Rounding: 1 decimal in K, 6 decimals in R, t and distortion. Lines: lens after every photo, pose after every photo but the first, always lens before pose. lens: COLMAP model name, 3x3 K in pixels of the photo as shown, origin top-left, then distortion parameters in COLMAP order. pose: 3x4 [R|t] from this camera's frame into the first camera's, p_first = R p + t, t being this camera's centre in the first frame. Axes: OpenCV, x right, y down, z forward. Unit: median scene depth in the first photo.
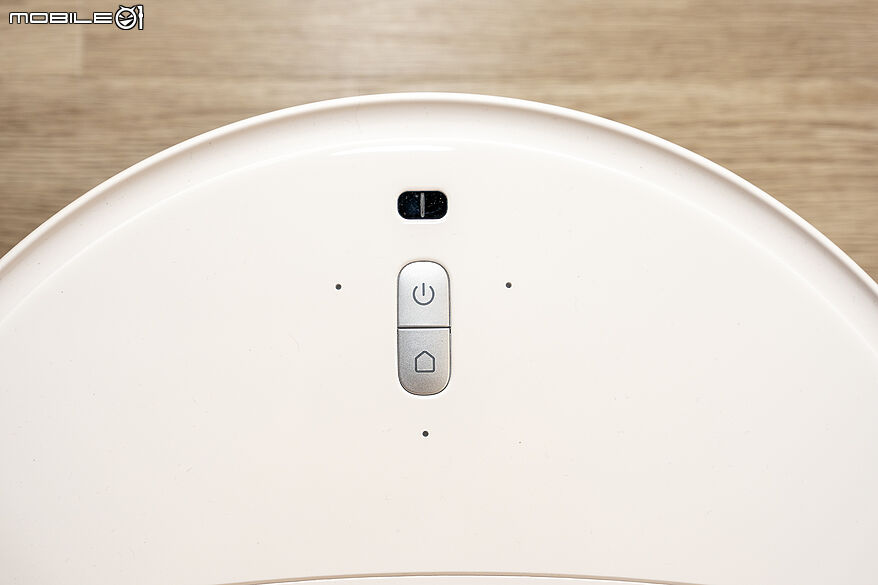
lens RADIAL K [[1742.3, 0, 439.0], [0, 1742.3, 292.5], [0, 0, 1]] dist [0.105576, -0.209826]
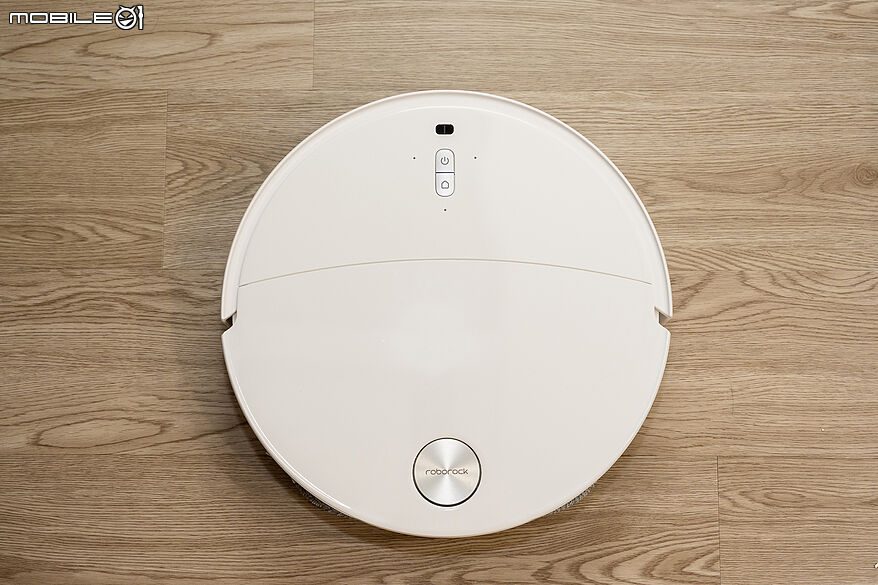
lens RADIAL K [[1553.7, 0, 439.0], [0, 1553.7, 292.5], [0, 0, 1]] dist [0.024006, -0.040687]
pose [[0.999695, 0.004712, -0.024233, 0.036199], [-0.005393, 0.999590, -0.028107, 0.236405], [0.024091, 0.028229, 0.999311, -1.258519]]
